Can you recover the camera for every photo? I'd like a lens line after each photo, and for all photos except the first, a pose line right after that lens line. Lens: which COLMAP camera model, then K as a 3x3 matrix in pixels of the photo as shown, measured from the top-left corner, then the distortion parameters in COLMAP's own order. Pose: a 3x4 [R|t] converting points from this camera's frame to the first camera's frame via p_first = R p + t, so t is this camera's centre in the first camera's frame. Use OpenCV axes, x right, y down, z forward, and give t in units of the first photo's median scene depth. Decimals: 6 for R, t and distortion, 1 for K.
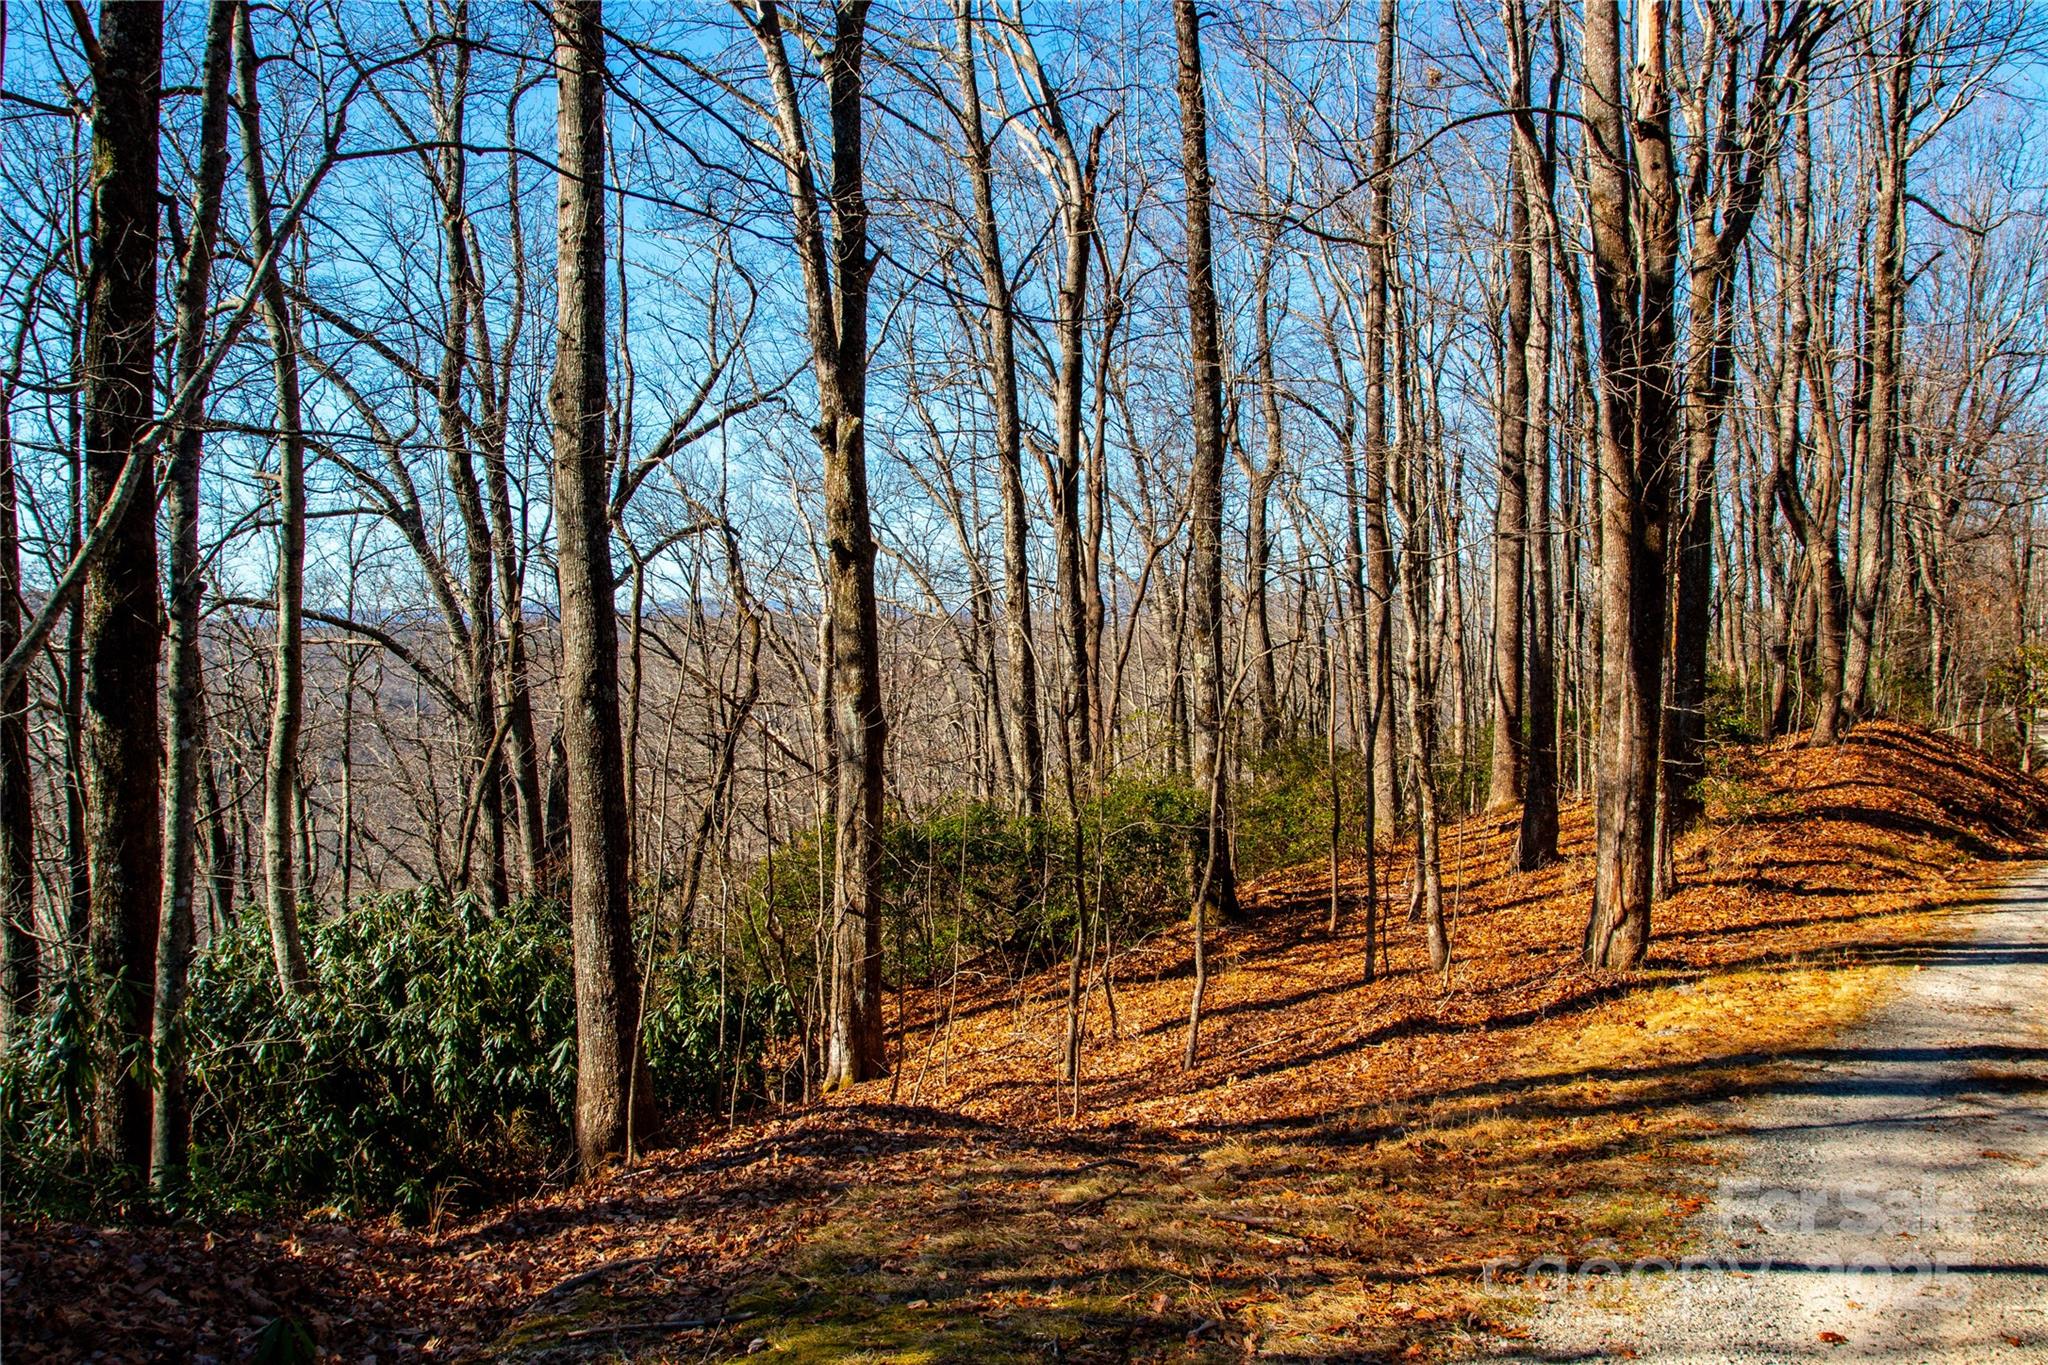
lens RADIAL K [[1606.9, 0, 1023.5], [0, 1606.9, 699.6], [0, 0, 1]] dist [-0.091185, 0.058970]
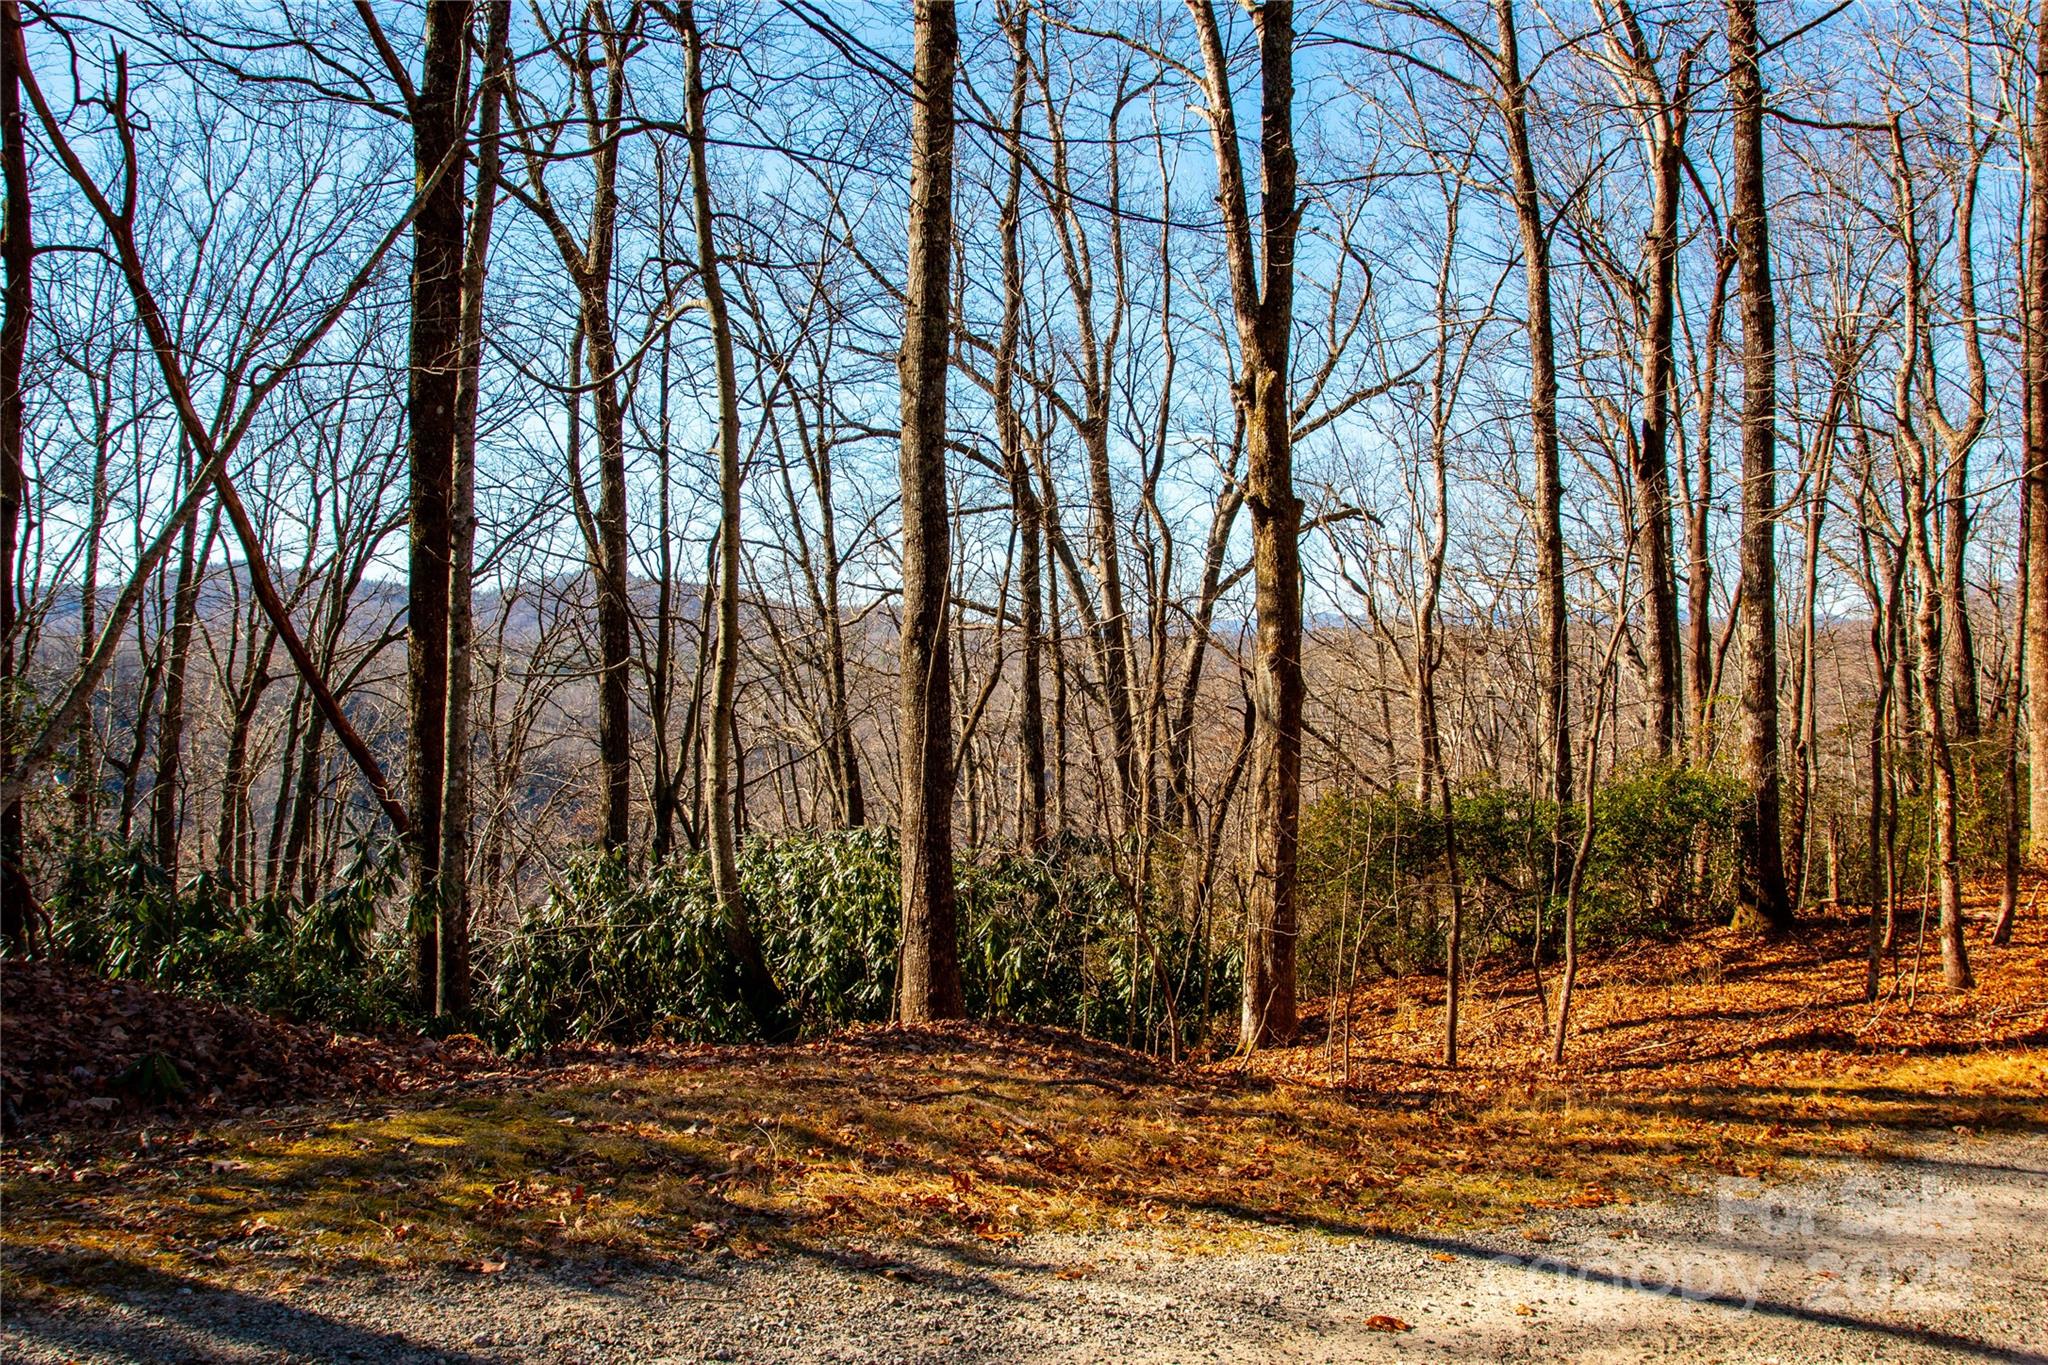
lens RADIAL K [[1606.9, 0, 1023.5], [0, 1606.9, 699.6], [0, 0, 1]] dist [-0.091185, 0.058970]
pose [[0.887647, 0.017353, -0.460197, 0.211363], [-0.020153, 0.999796, -0.001173, 0.029220], [0.460083, 0.010315, 0.887816, 0.060210]]
